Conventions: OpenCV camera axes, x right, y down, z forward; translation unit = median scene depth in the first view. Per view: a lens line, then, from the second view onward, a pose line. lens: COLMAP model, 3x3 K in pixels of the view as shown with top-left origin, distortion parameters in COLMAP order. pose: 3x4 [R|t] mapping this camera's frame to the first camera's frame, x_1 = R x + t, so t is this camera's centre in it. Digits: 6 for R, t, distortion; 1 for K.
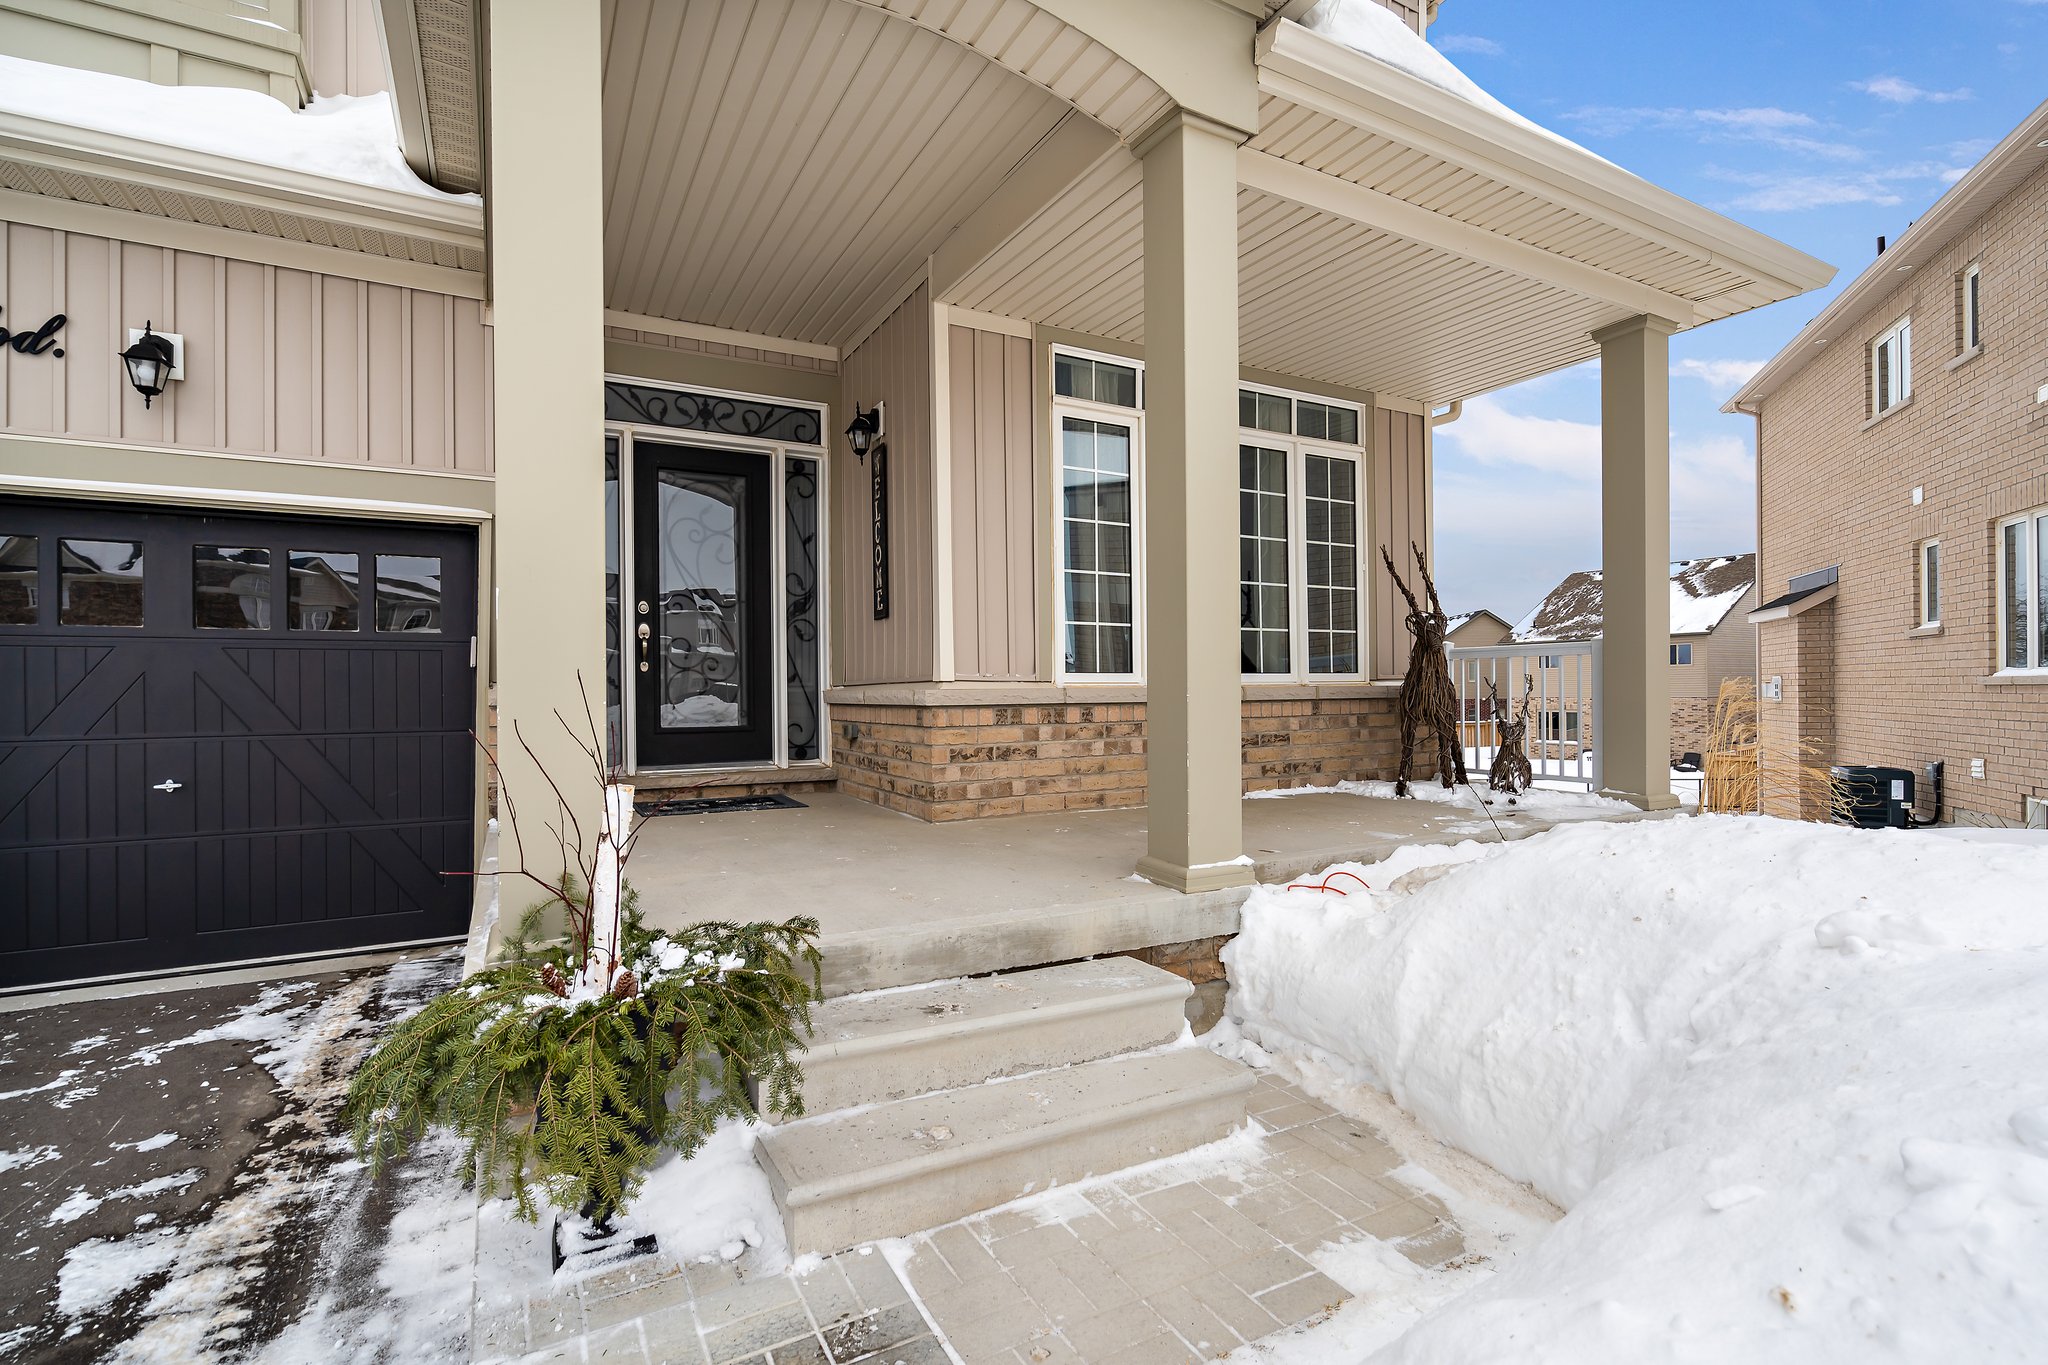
lens RADIAL K [[939.0, 0, 1016.8], [0, 939.0, 679.0], [0, 0, 1]] dist [-0.002435, 0.000611]
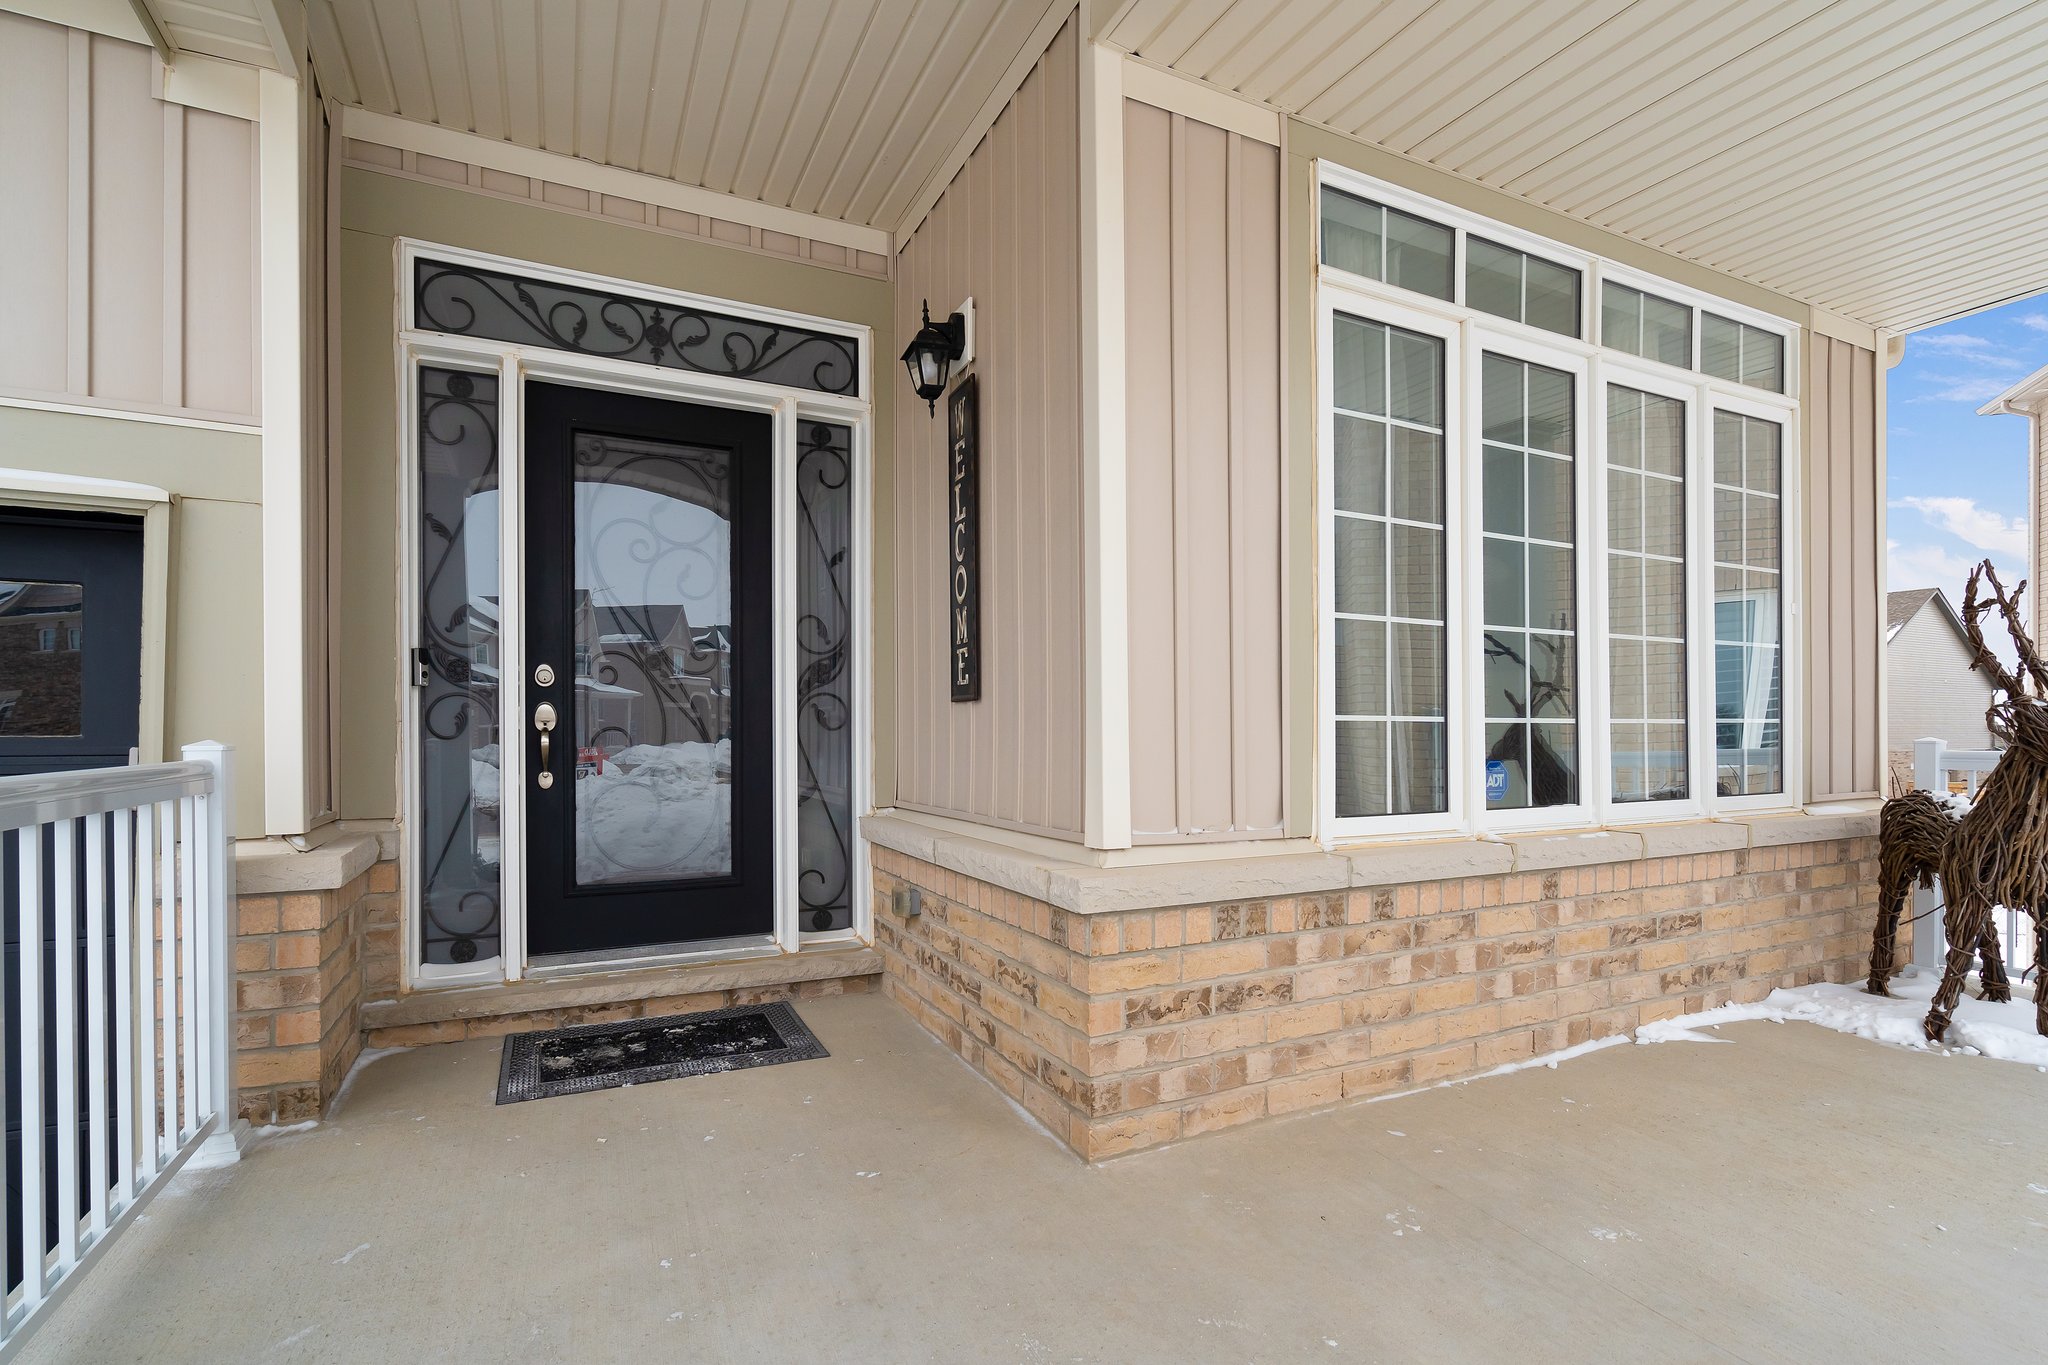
lens RADIAL K [[928.7, 0, 1024.4], [0, 928.7, 722.5], [0, 0, 1]] dist [0.001193, 0.000467]
pose [[0.999351, 0.008154, -0.035099, -0.088642], [-0.007878, 0.999937, 0.007993, -0.054734], [0.035162, -0.007711, 0.999352, 0.450504]]
